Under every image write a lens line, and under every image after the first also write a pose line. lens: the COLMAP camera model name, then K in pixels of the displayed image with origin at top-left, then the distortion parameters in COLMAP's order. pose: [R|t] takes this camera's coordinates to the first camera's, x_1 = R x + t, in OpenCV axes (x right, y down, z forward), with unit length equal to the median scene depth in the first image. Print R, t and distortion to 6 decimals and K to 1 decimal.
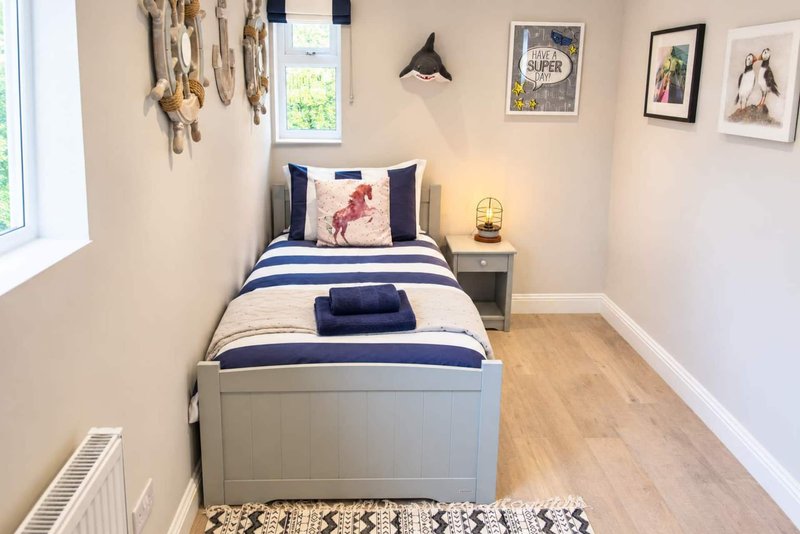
lens RADIAL K [[642.4, 0, 400.0], [0, 642.4, 267.0], [0, 0, 1]] dist [-0.013824, -0.007942]
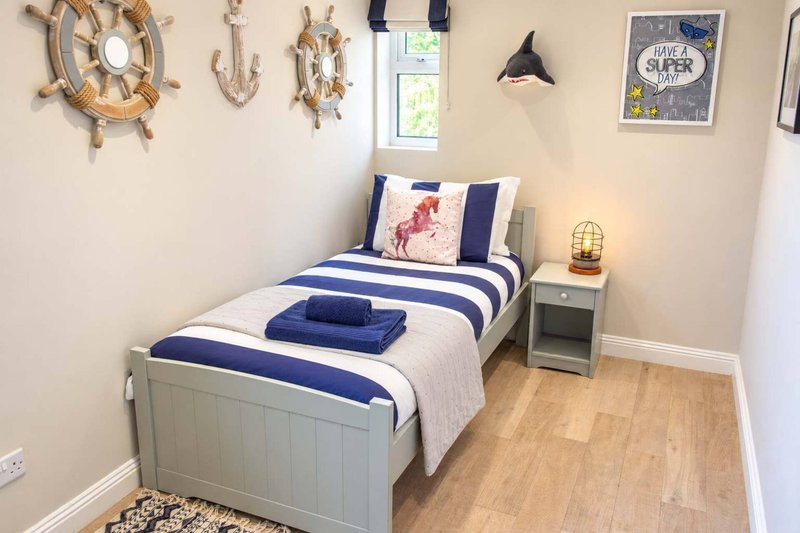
lens RADIAL K [[663.8, 0, 400.0], [0, 663.8, 266.5], [0, 0, 1]] dist [-0.012170, -0.010077]
pose [[0.900415, 0.099322, -0.423543, 0.304090], [-0.112905, 0.993581, -0.007028, -0.014844], [0.420126, 0.054149, 0.905849, 0.110982]]
